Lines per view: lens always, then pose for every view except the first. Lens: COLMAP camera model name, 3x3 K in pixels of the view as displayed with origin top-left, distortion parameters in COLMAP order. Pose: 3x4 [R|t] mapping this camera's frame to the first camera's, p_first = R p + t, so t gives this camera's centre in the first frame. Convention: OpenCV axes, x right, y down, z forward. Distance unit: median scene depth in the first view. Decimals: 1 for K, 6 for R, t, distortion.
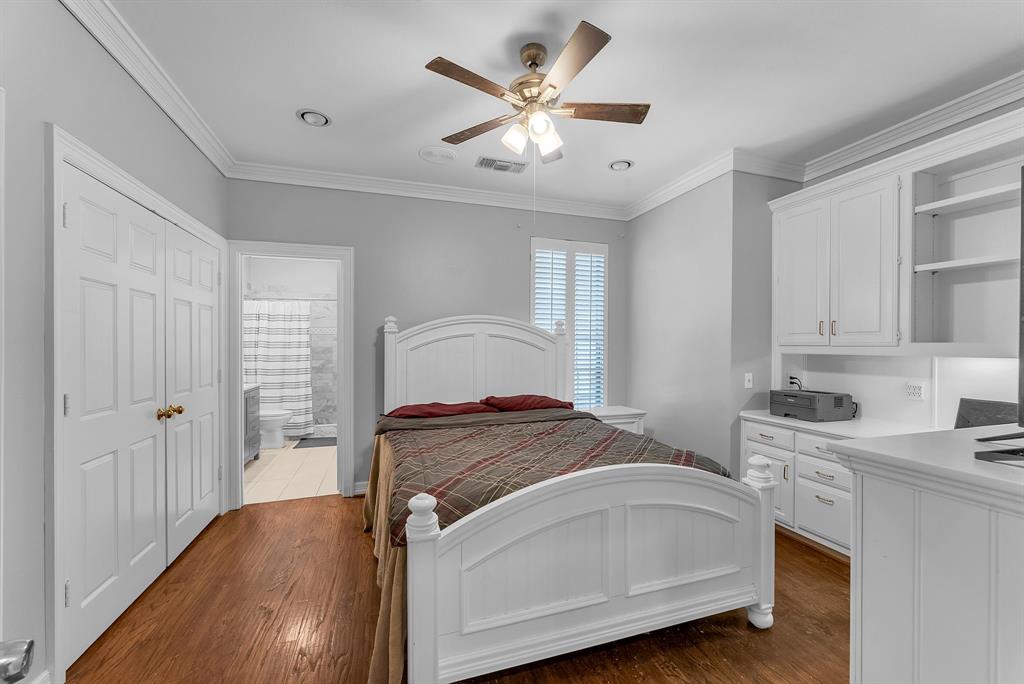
lens RADIAL K [[408.7, 0, 515.9], [0, 408.7, 346.3], [0, 0, 1]] dist [-0.000789, -0.000036]
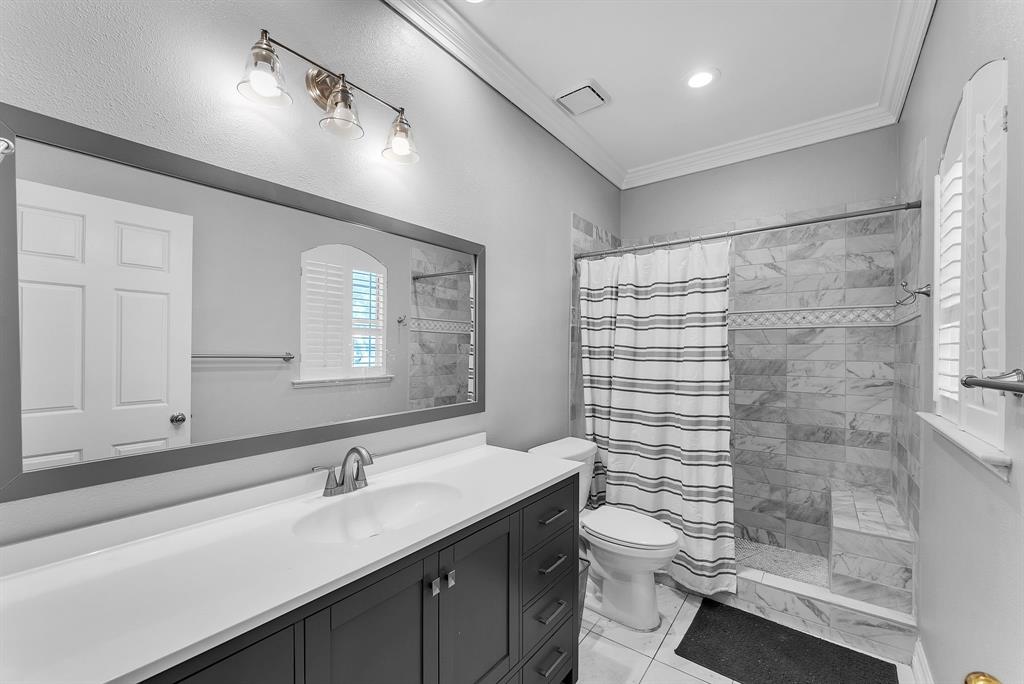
lens RADIAL K [[408.7, 0, 514.5], [0, 408.7, 353.3], [0, 0, 1]] dist [-0.000789, -0.000036]
pose [[0.571818, 0.004415, -0.820368, -0.312343], [-0.012619, 0.999915, -0.003414, -0.000941], [0.820283, 0.012305, 0.571825, 0.629610]]
